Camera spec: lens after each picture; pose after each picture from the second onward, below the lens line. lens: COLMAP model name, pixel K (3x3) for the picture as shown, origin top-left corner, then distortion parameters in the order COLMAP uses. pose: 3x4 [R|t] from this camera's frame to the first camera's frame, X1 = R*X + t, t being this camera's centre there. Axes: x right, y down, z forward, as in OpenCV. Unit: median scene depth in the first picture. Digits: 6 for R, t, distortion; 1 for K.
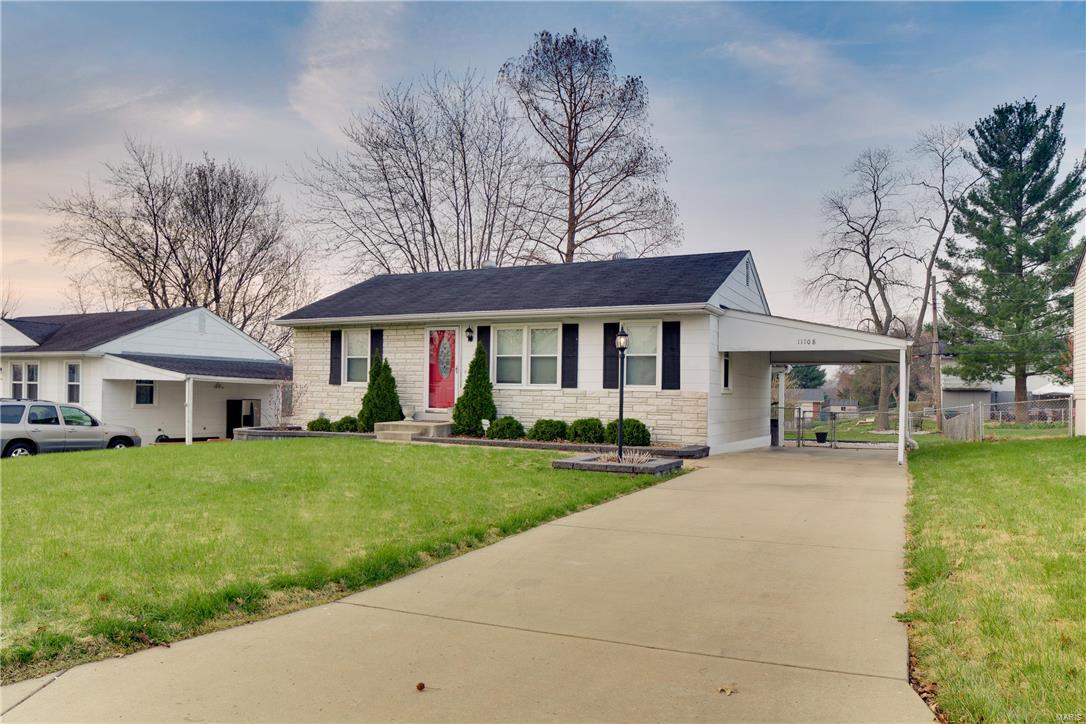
lens RADIAL K [[762.2, 0, 501.3], [0, 762.2, 363.4], [0, 0, 1]] dist [-0.044781, -0.001892]
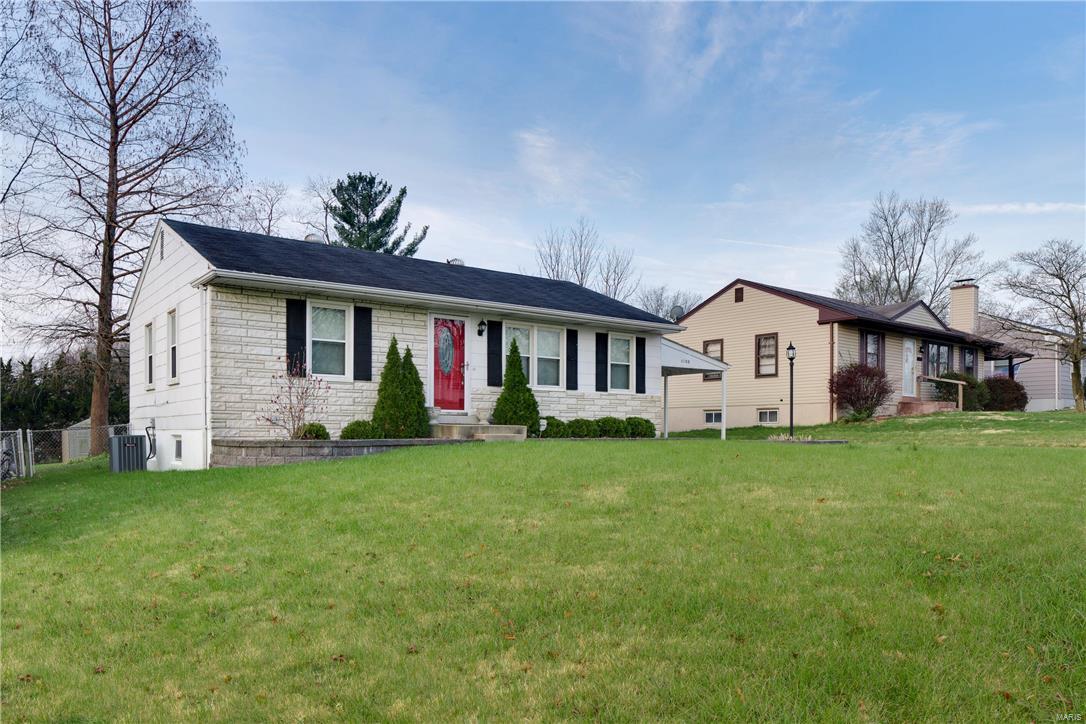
lens RADIAL K [[776.5, 0, 520.7], [0, 776.5, 420.1], [0, 0, 1]] dist [-0.047593, -0.000983]
pose [[0.421548, -0.001565, 0.906805, -0.879571], [-0.030609, 0.999404, 0.015955, 0.056589], [-0.906289, -0.034482, 0.421249, 0.584474]]
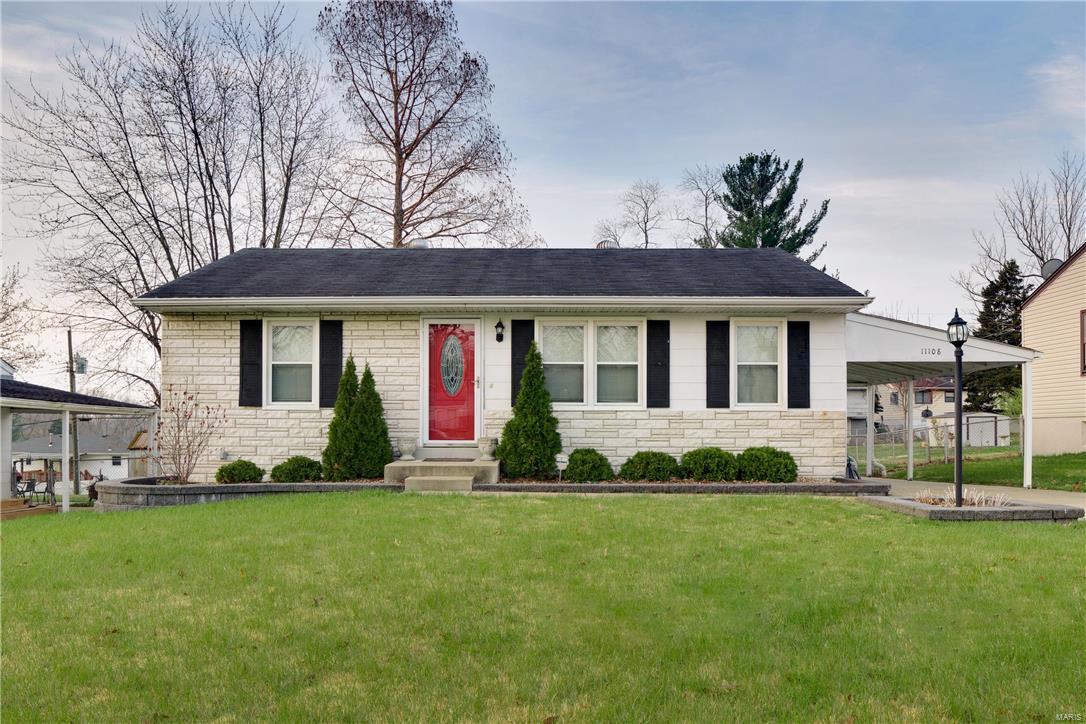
lens RADIAL K [[776.5, 0, 520.7], [0, 776.5, 420.1], [0, 0, 1]] dist [-0.047593, -0.000983]
pose [[0.889996, -0.008743, 0.455884, -0.352494], [-0.004558, 0.999596, 0.028069, 0.022818], [-0.455945, -0.027059, 0.889597, 0.382029]]
